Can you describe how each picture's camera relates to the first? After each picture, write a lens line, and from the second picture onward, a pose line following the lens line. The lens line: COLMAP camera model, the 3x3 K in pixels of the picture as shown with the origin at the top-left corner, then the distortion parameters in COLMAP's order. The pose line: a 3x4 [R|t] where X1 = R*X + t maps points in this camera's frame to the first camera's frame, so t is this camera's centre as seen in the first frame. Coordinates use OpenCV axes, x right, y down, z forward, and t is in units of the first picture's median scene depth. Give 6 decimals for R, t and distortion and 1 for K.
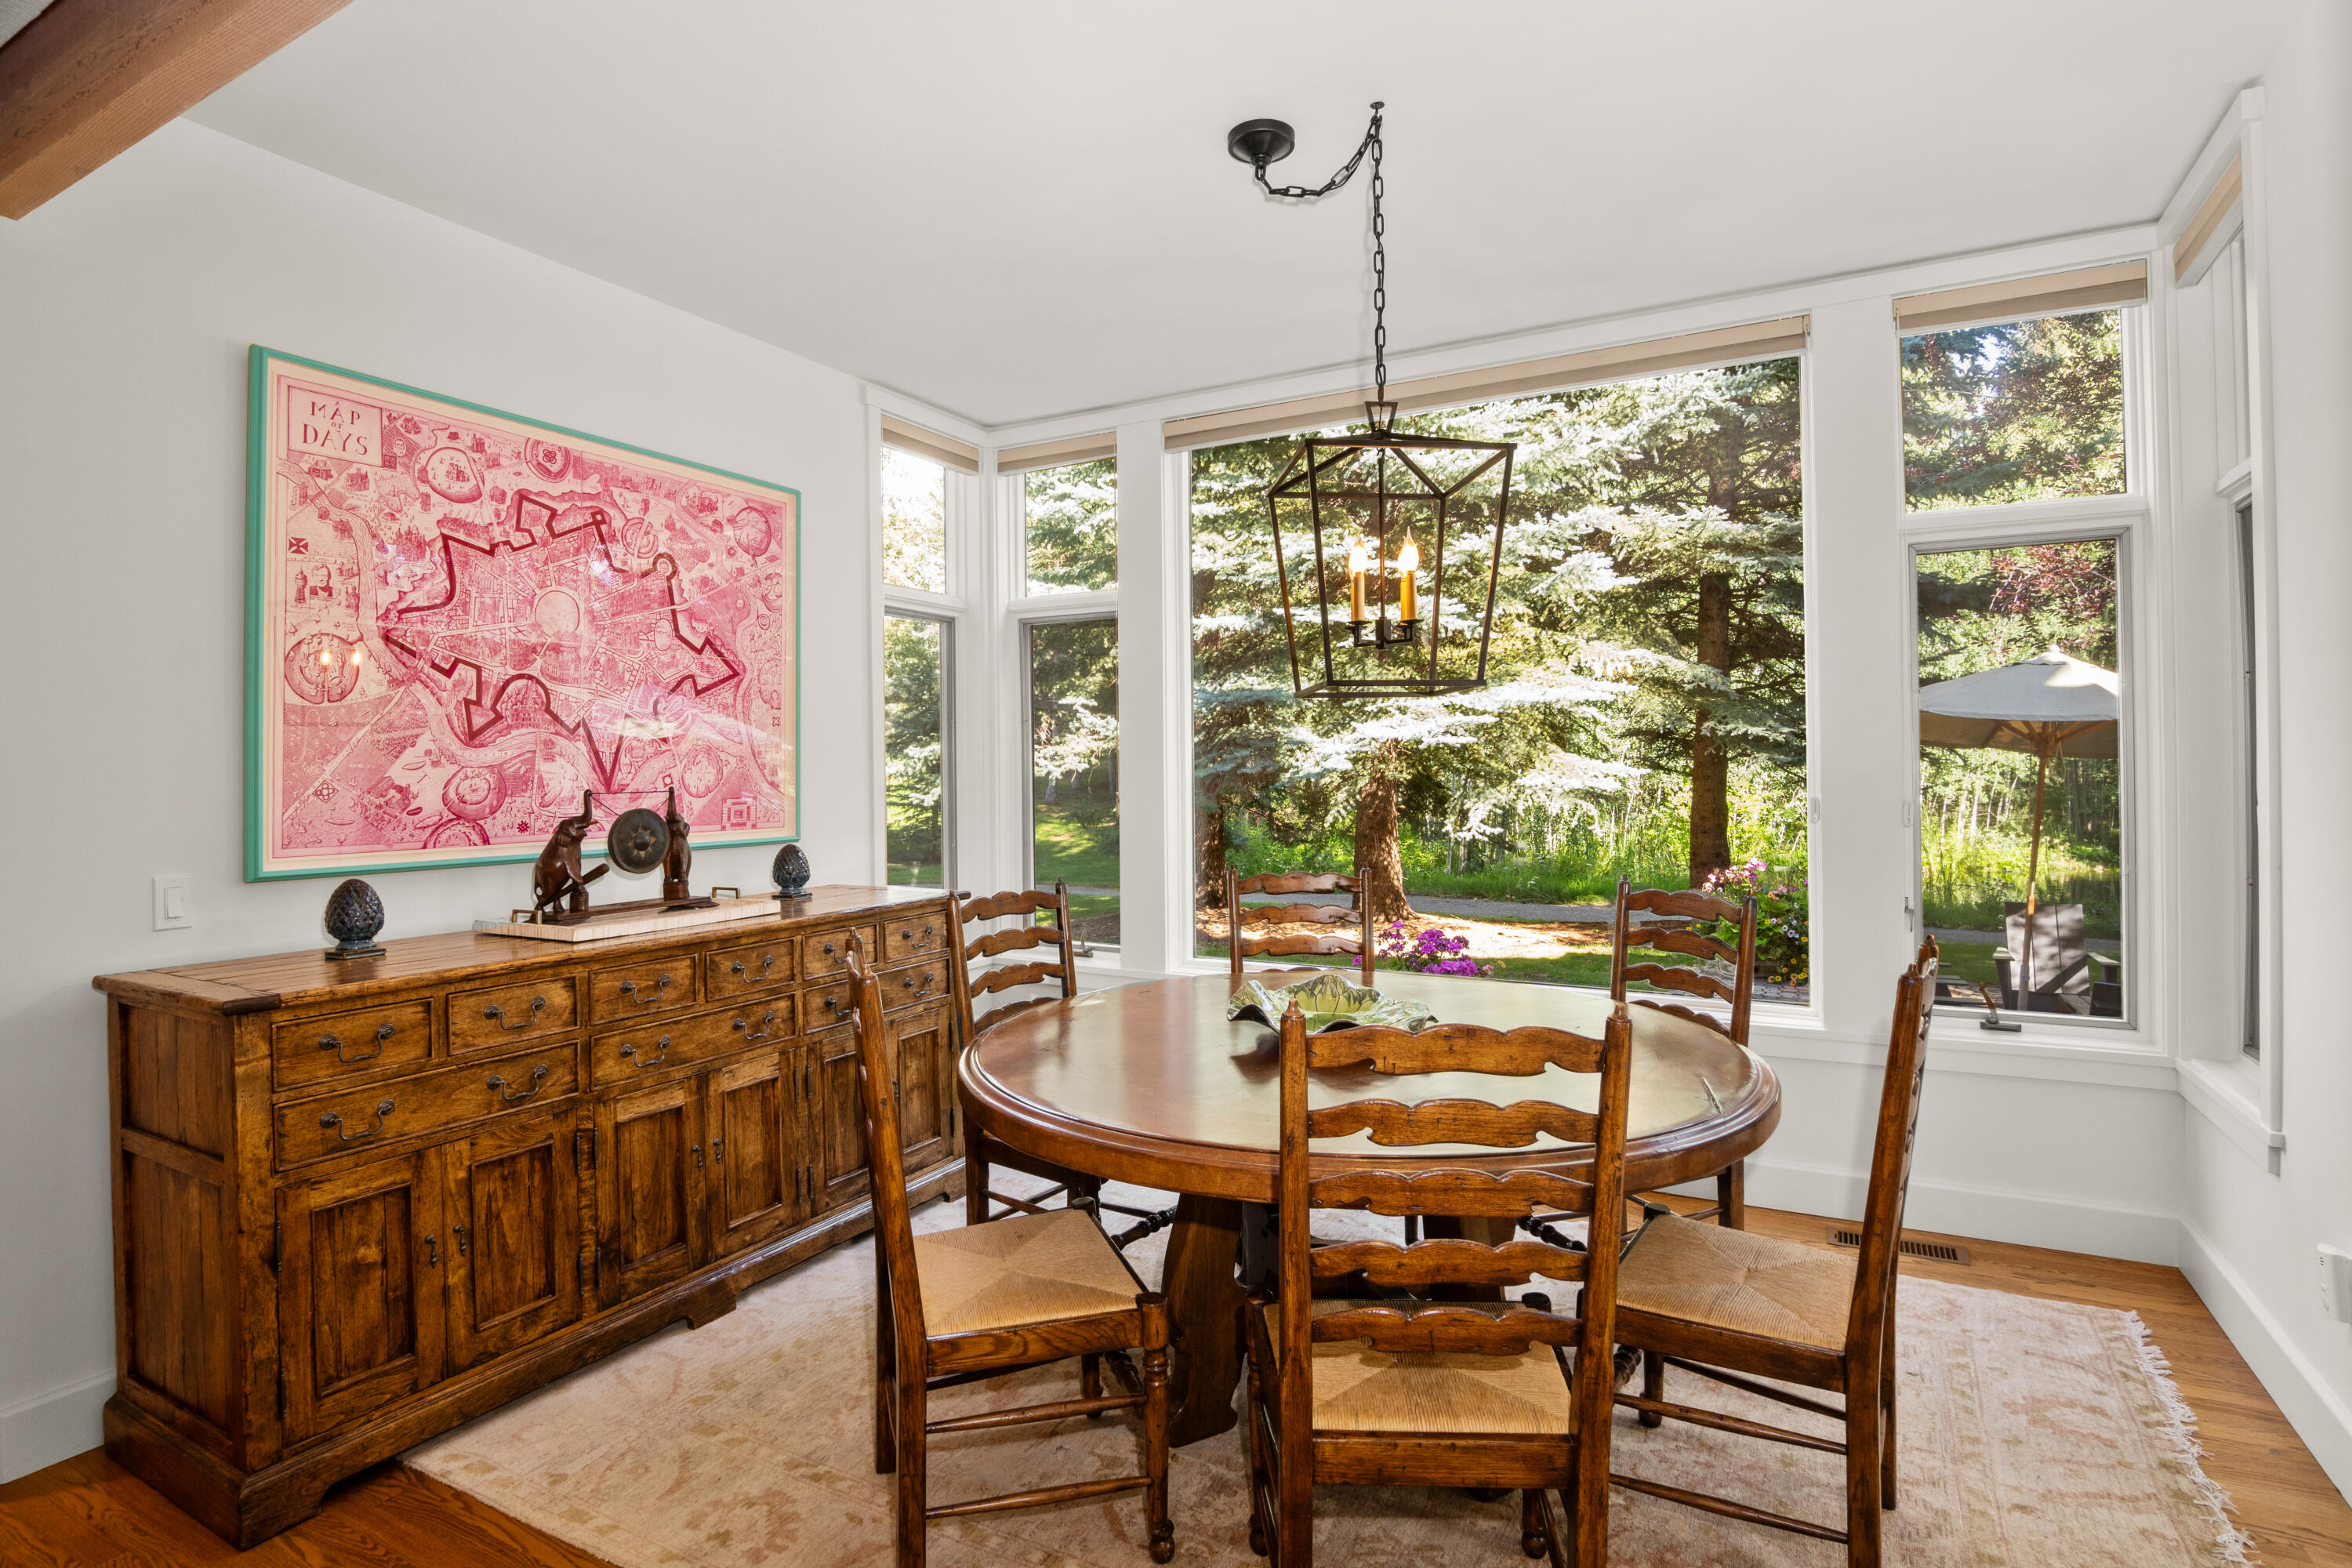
lens RADIAL K [[1167.5, 0, 1174.5], [0, 1167.5, 756.3], [0, 0, 1]] dist [-0.021392, -0.000149]
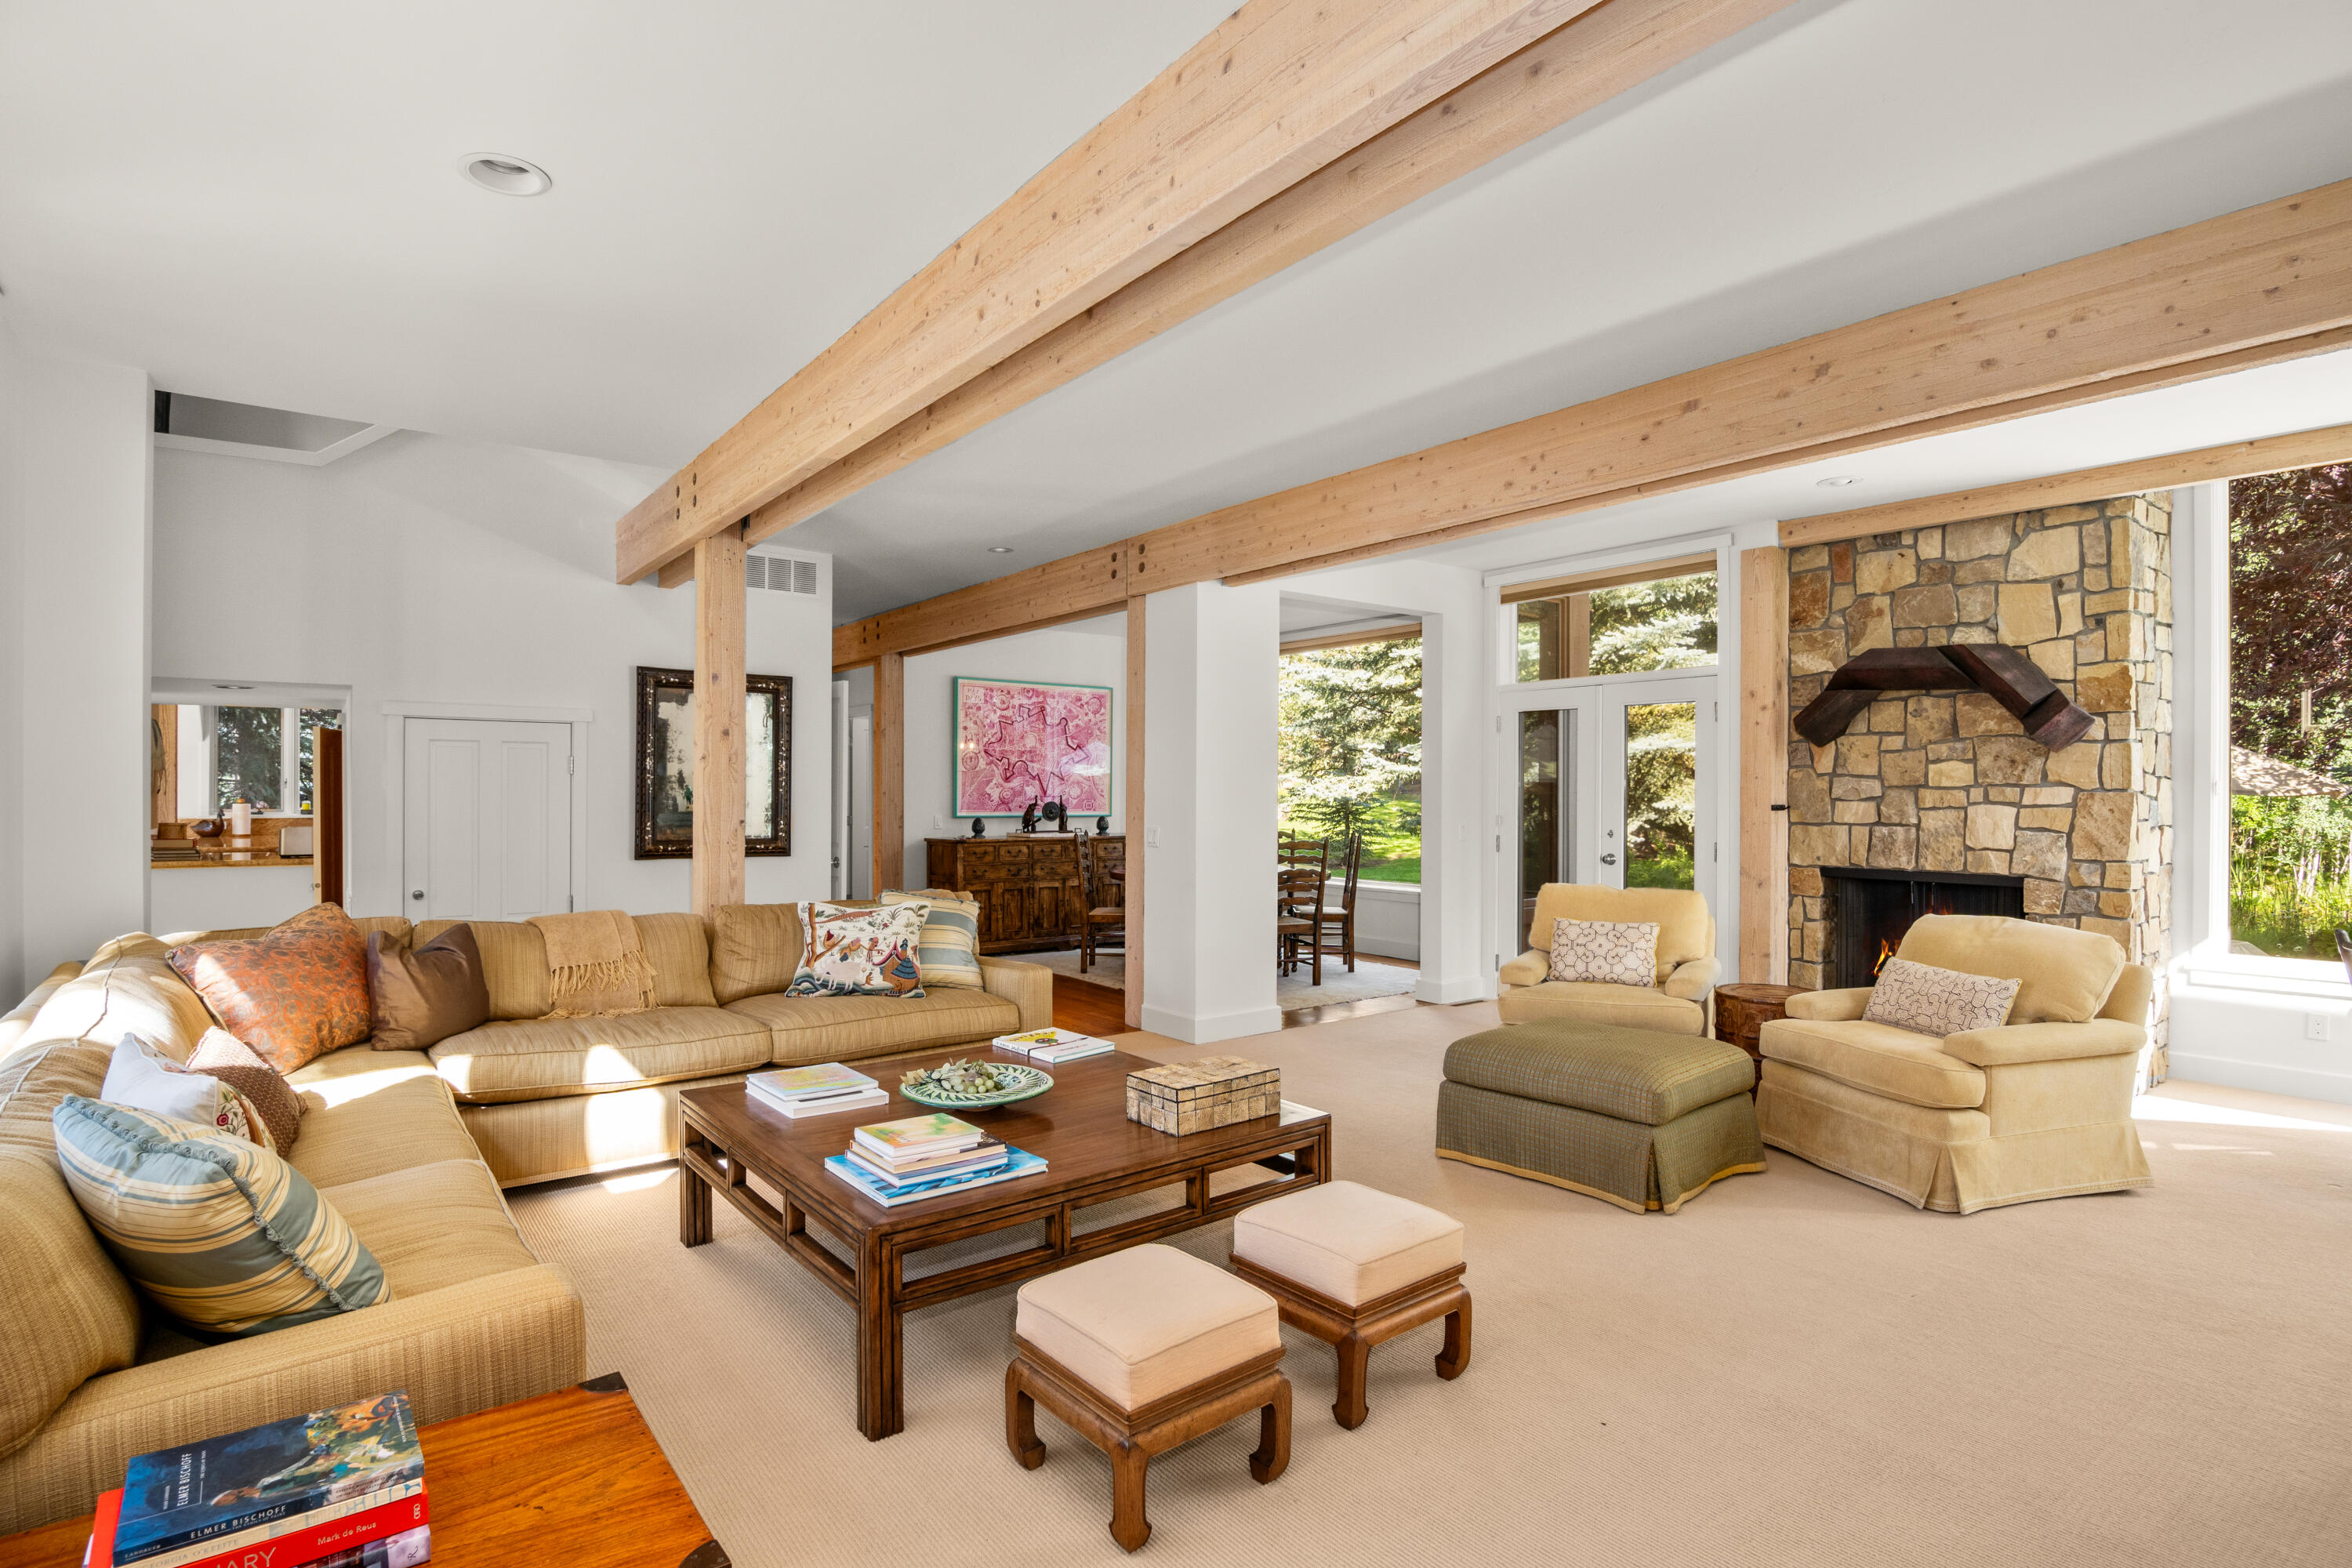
lens RADIAL K [[1126.5, 0, 1176.0], [0, 1126.5, 784.0], [0, 0, 1]] dist [-0.000321, -0.000036]
pose [[0.914837, 0.008532, -0.403732, 1.192268], [-0.006751, 0.999960, 0.005835, -0.025840], [0.403766, -0.002612, 0.914858, -1.838604]]
